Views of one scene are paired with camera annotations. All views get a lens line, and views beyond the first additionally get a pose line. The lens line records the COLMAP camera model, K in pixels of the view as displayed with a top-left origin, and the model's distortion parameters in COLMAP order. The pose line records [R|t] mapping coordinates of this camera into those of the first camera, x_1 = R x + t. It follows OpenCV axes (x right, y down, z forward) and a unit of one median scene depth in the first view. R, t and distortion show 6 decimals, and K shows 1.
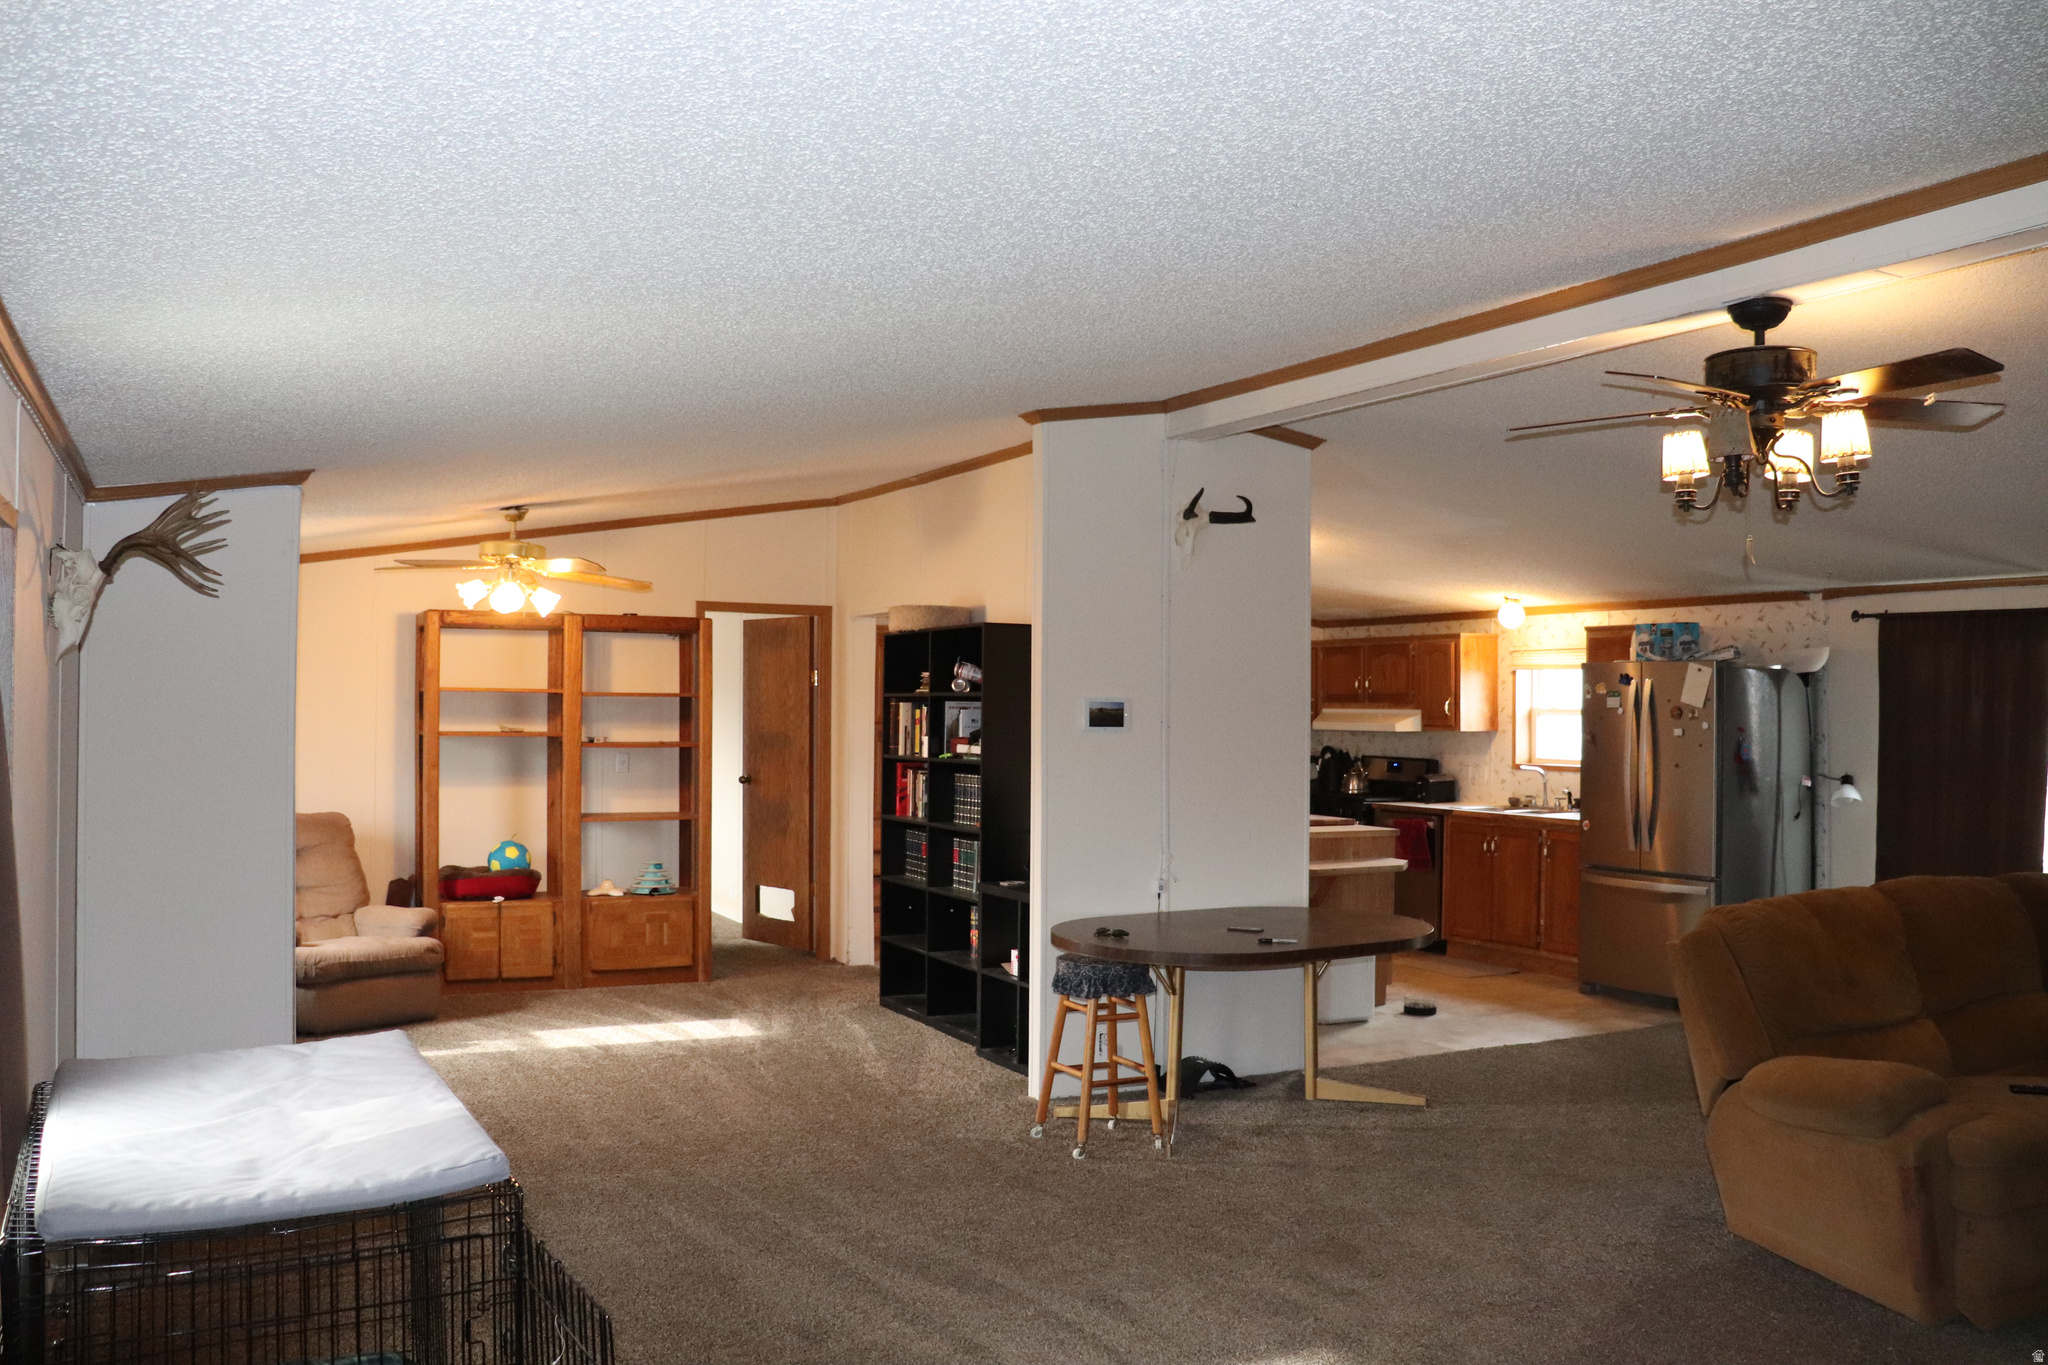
lens RADIAL K [[1672.9, 0, 1024.0], [0, 1672.9, 682.5], [0, 0, 1]] dist [-0.181299, 0.167614]
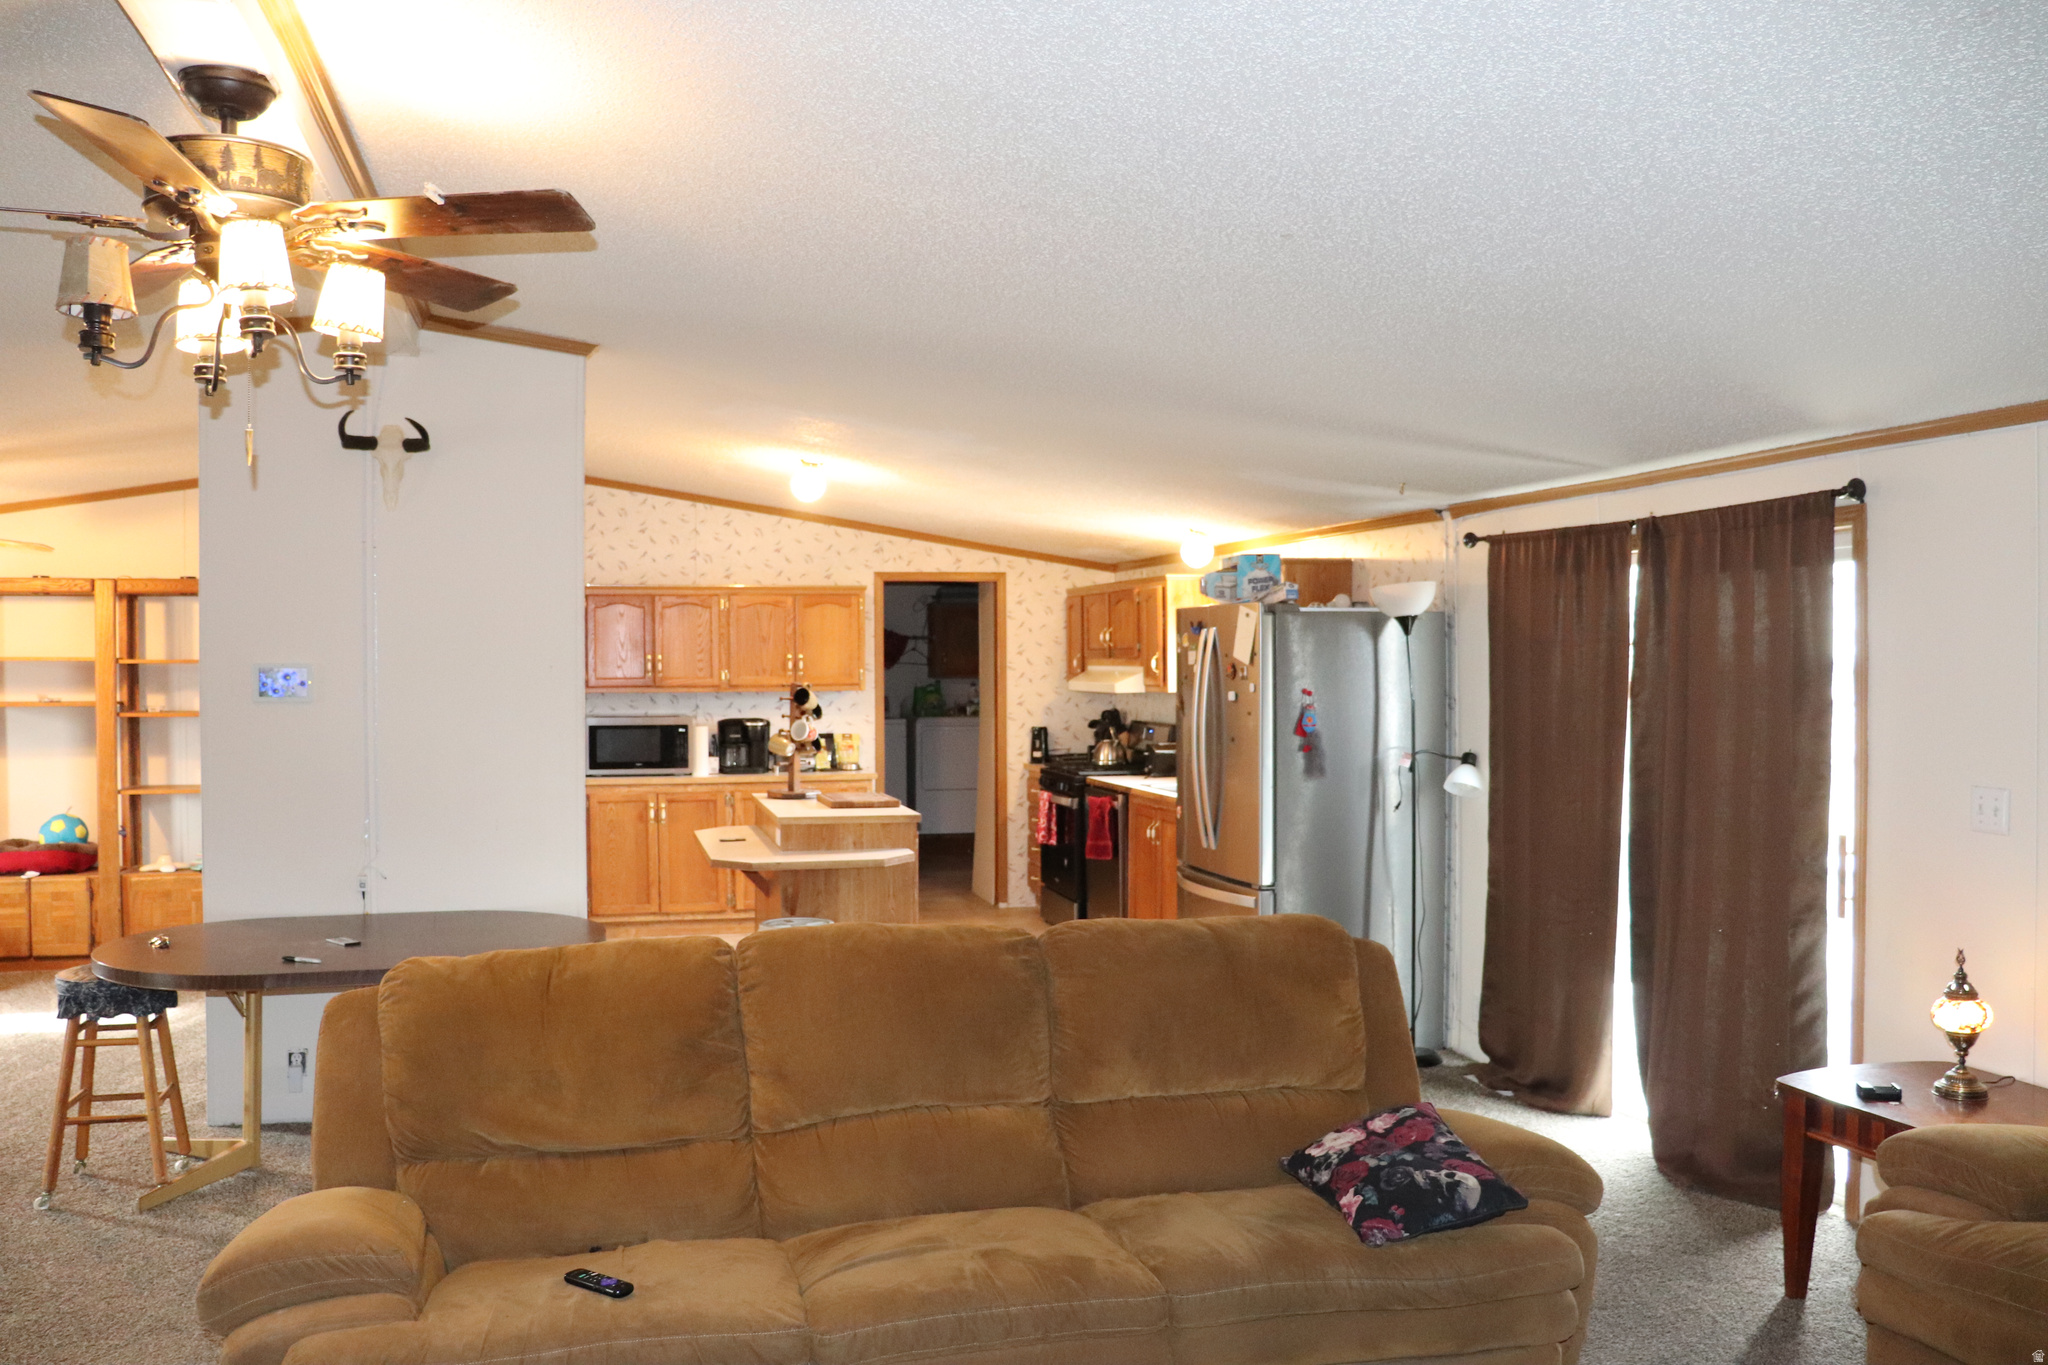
lens RADIAL K [[1672.9, 0, 1024.0], [0, 1672.9, 682.5], [0, 0, 1]] dist [-0.181299, 0.167614]
pose [[0.978738, -0.007753, -0.204967, 0.561730], [0.013343, 0.999575, 0.025900, 0.002742], [0.204680, -0.028085, 0.978426, 0.249823]]
